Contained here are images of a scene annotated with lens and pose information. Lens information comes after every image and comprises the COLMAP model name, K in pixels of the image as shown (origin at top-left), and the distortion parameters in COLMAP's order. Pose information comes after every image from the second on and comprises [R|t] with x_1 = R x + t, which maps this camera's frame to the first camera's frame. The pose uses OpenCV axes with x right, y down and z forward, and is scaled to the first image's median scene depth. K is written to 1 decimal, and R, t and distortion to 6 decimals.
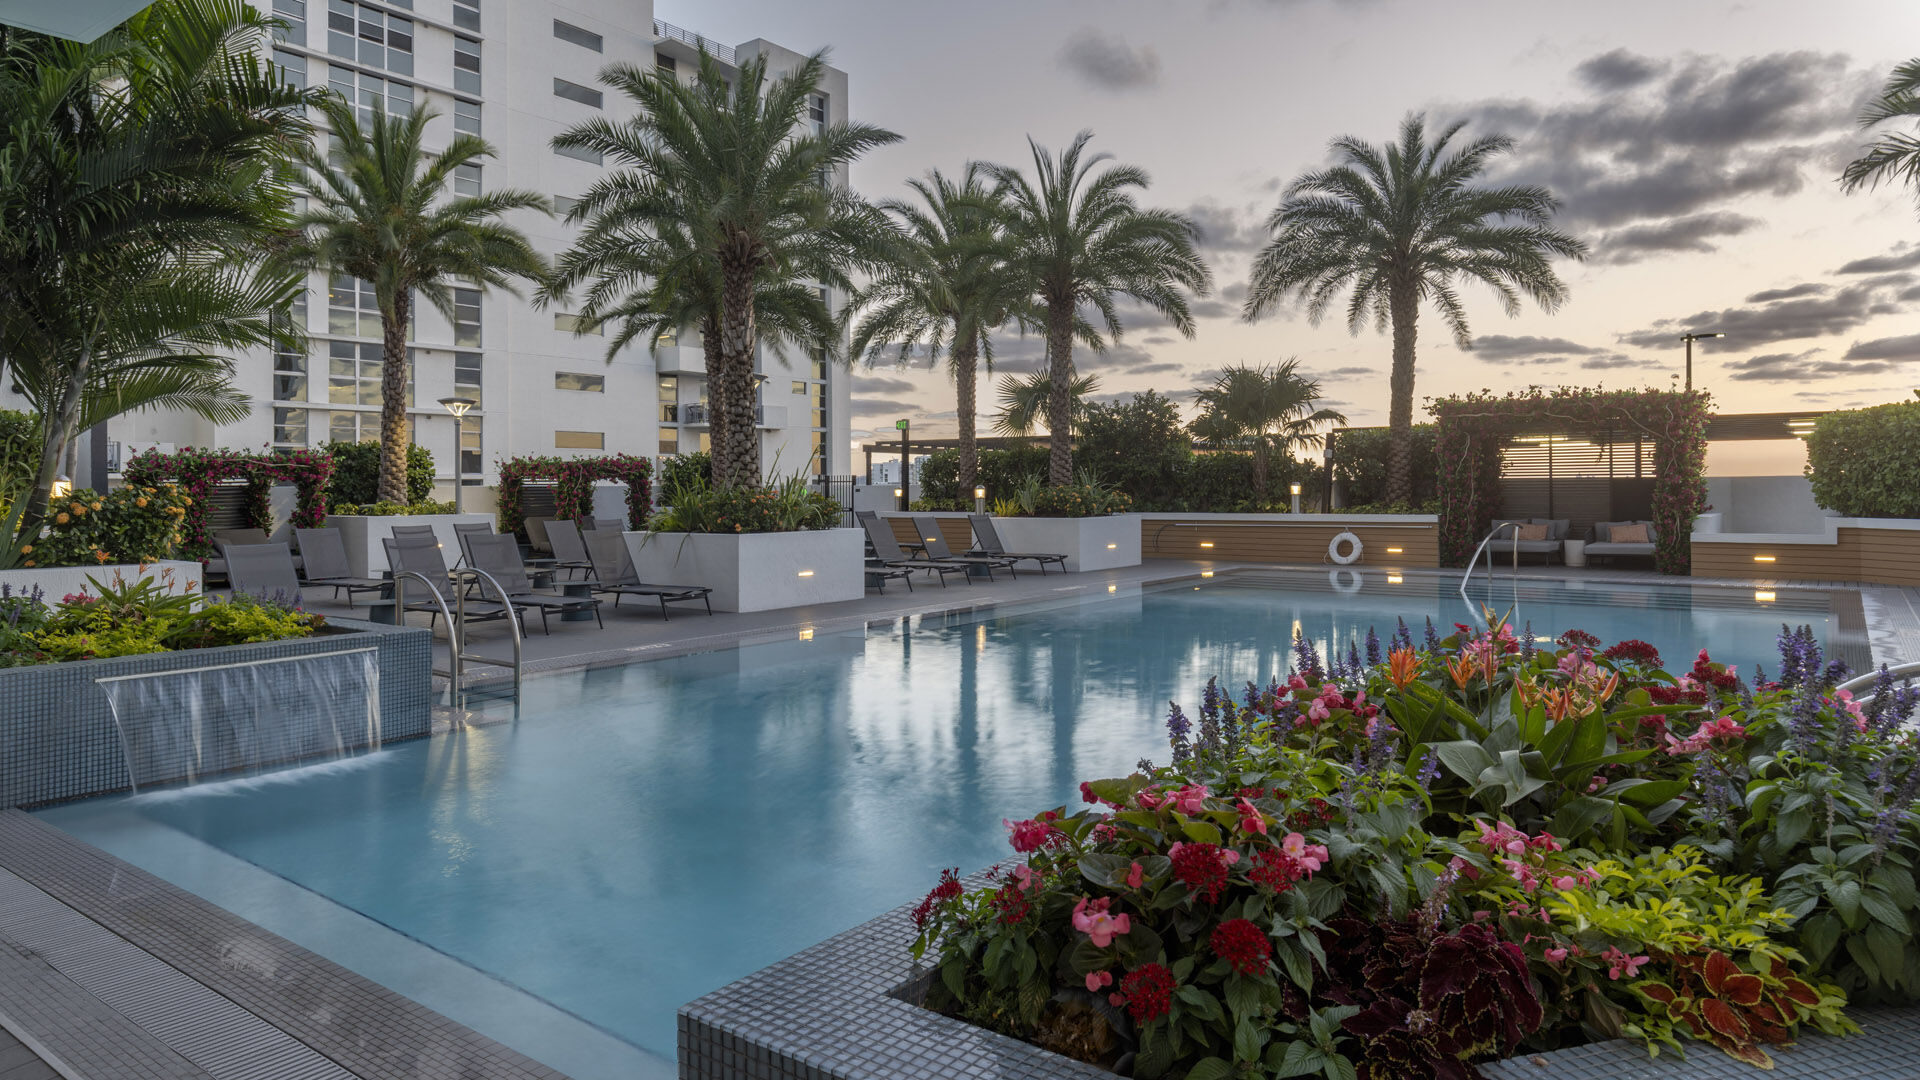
lens RADIAL K [[1164.6, 0, 960.0], [0, 1164.6, 540.0], [0, 0, 1]] dist [0.001121, 0.000184]
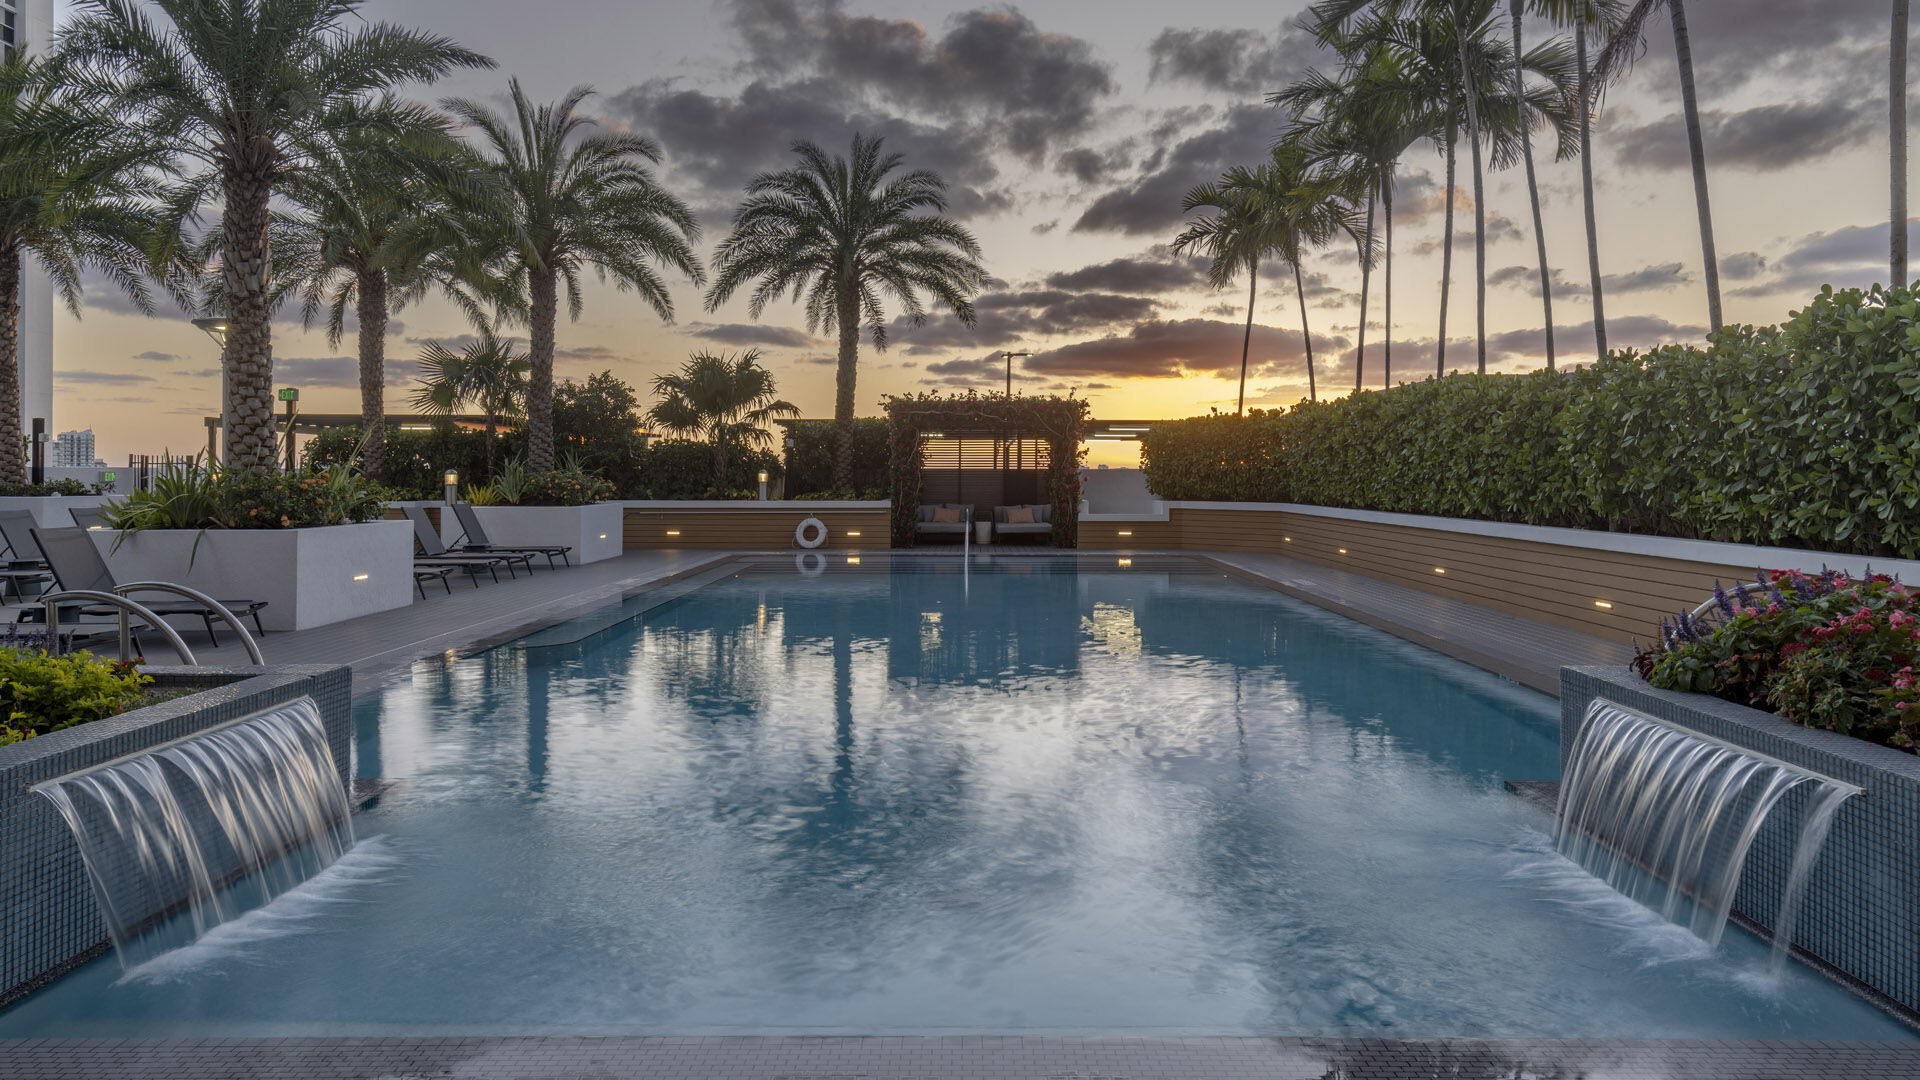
lens RADIAL K [[1164.9, 0, 960.0], [0, 1164.9, 540.0], [0, 0, 1]] dist [0.002072, 0.000565]
pose [[0.791333, -0.026392, 0.610816, -0.212325], [0.020787, 0.999652, 0.016263, -0.000834], [-0.611032, -0.000172, 0.791606, 0.077107]]
